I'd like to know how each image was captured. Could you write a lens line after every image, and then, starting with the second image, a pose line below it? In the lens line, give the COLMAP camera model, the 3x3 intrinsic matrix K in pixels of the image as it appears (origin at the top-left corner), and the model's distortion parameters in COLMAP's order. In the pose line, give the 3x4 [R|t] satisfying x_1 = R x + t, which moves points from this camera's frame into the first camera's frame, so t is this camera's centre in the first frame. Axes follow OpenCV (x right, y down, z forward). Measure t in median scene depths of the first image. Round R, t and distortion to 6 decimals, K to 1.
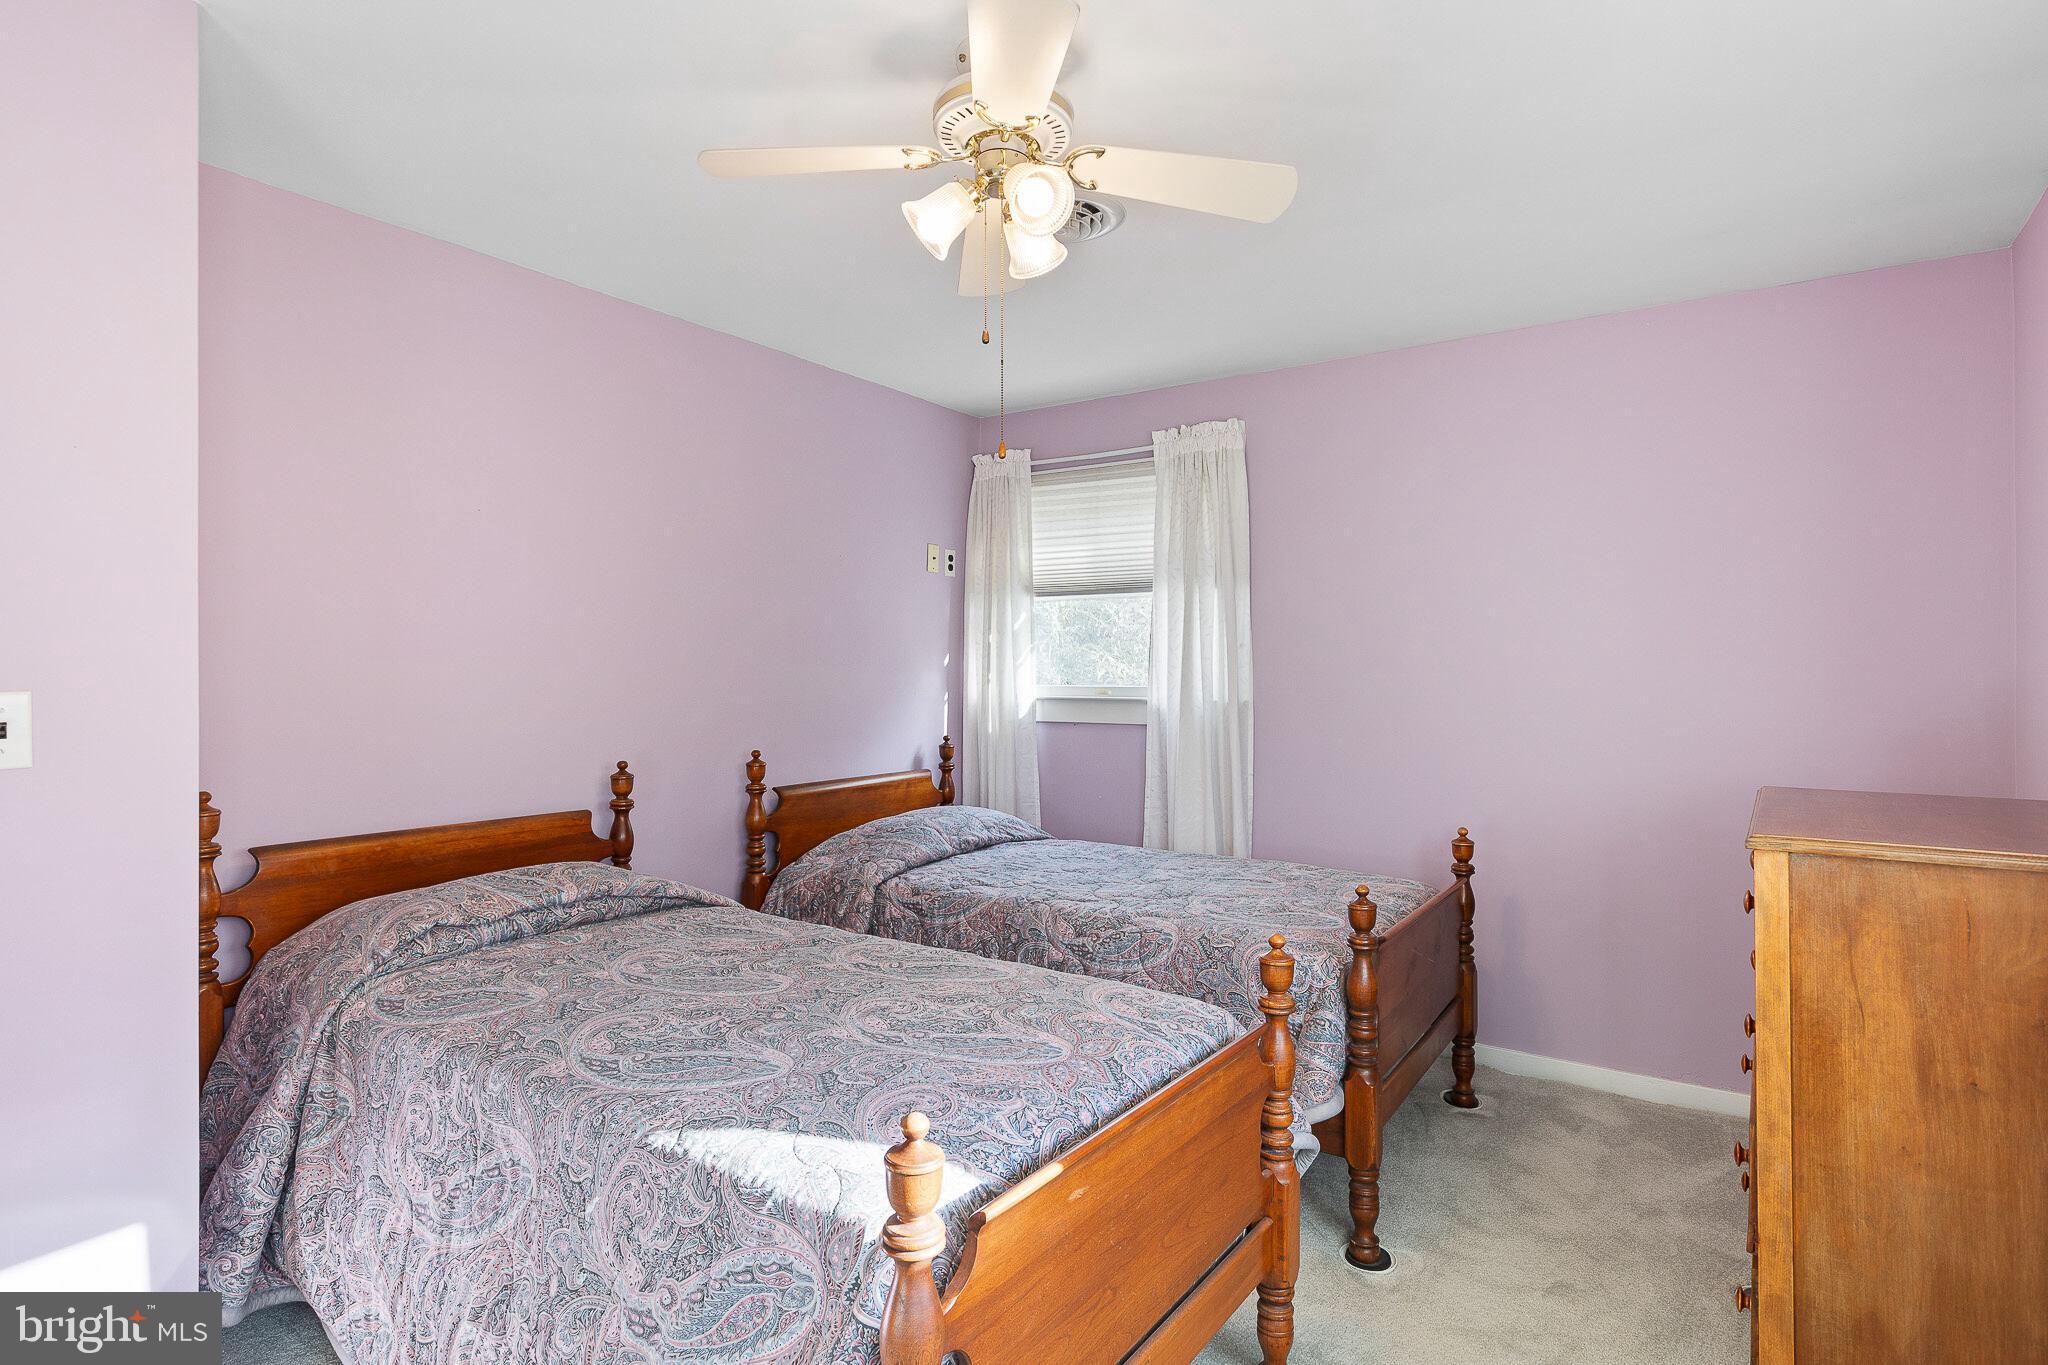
lens RADIAL K [[1070.8, 0, 1024.0], [0, 1070.8, 682.5], [0, 0, 1]] dist [0.000080, -0.000255]
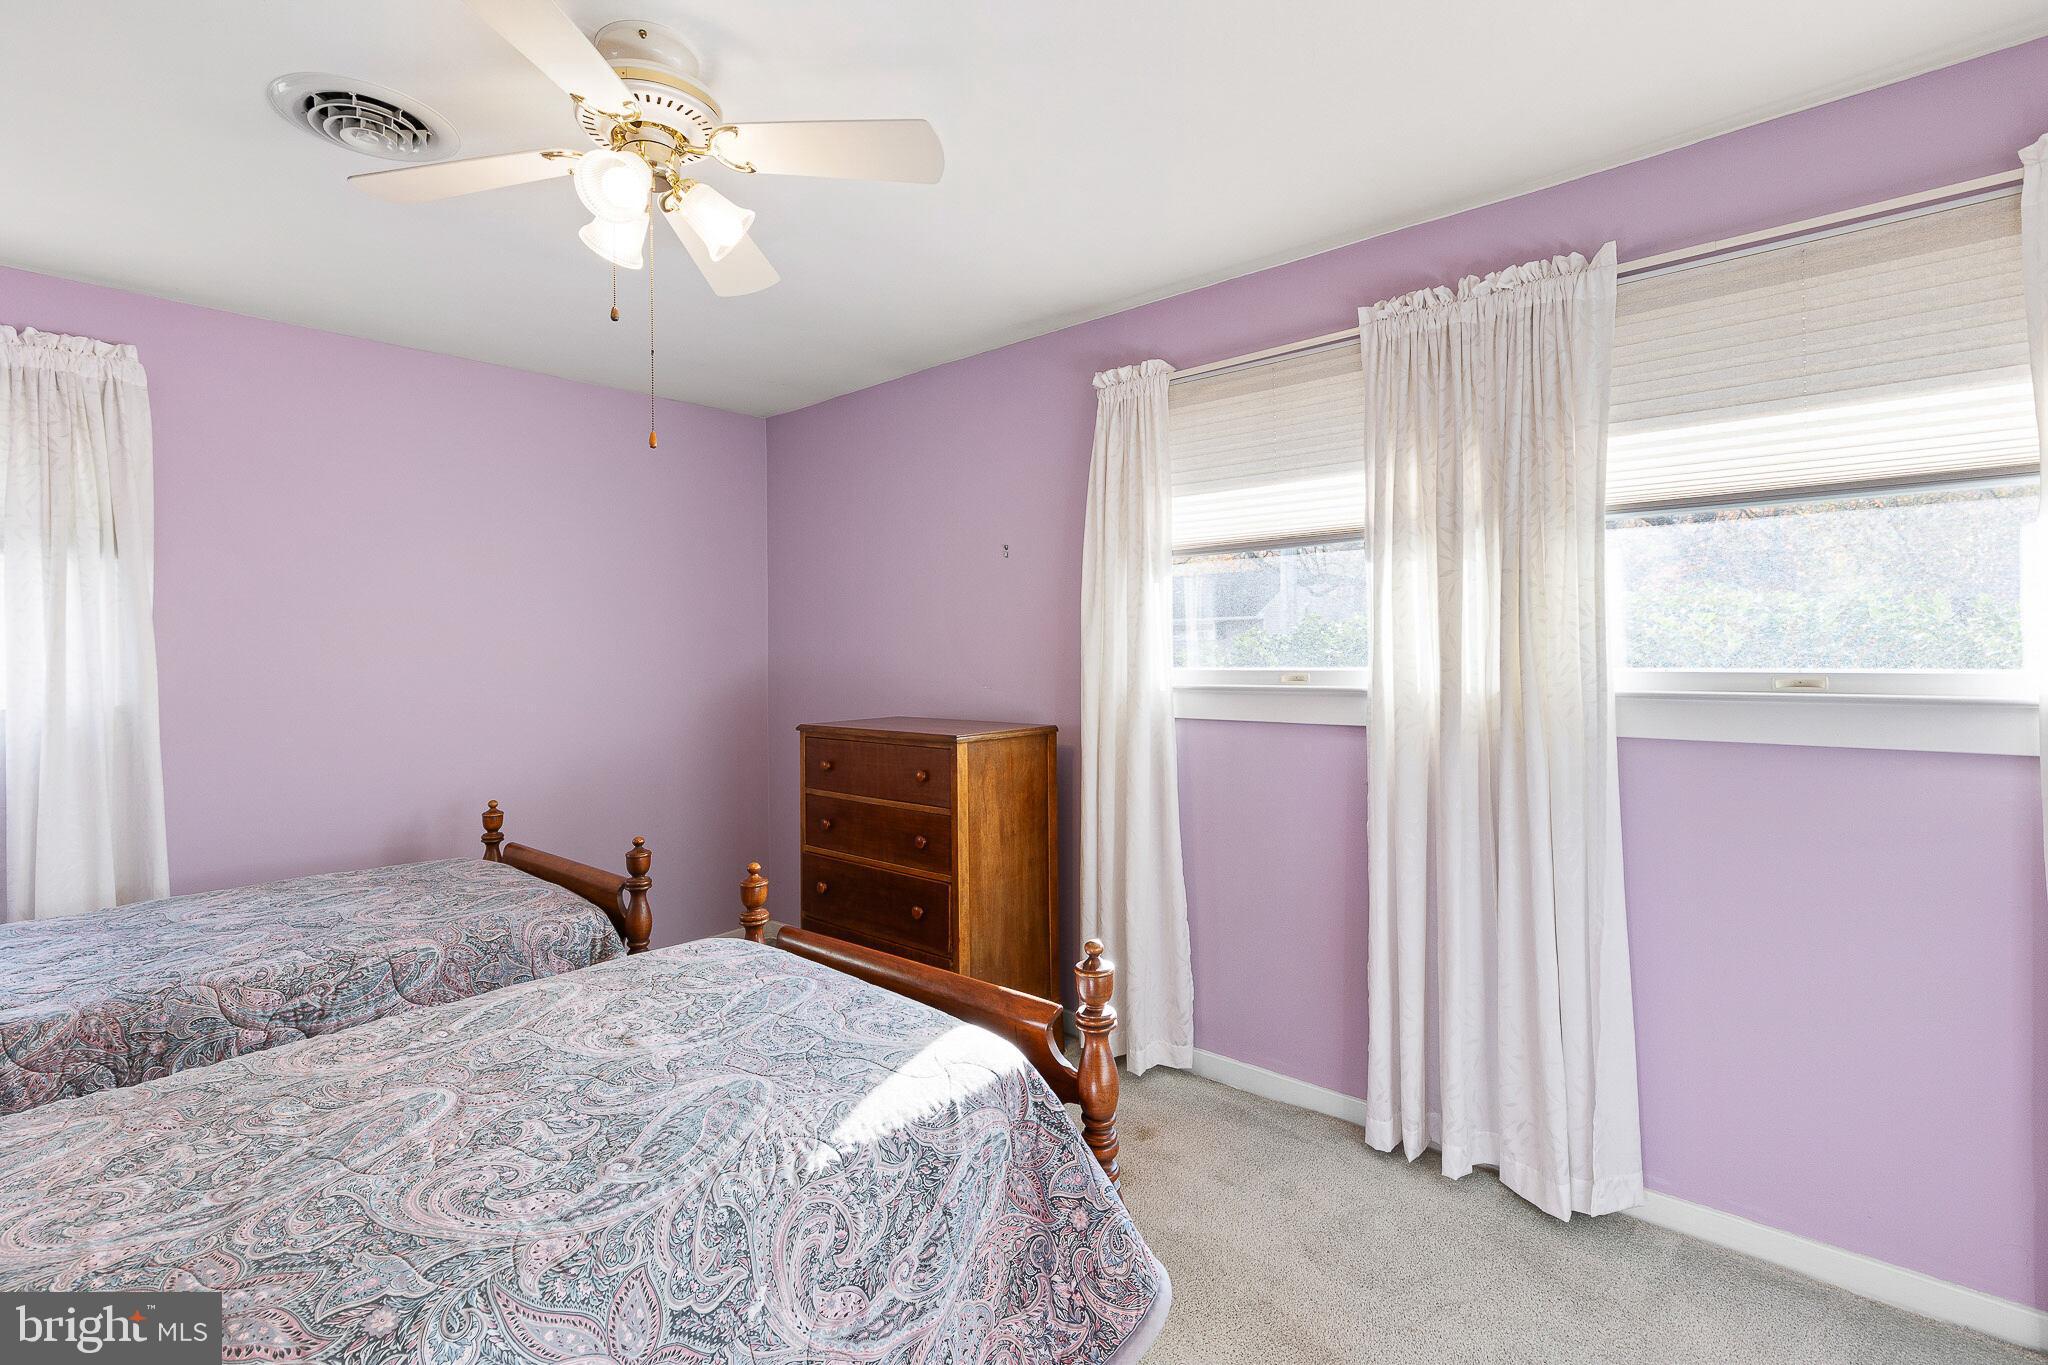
lens RADIAL K [[965.6, 0, 1025.6], [0, 965.6, 655.3], [0, 0, 1]] dist [0.000415, 0.000171]
pose [[0.119104, -0.007322, 0.992855, -0.986940], [0.027832, 0.999604, 0.004033, -0.007976], [-0.992492, 0.027153, 0.119260, 0.612518]]
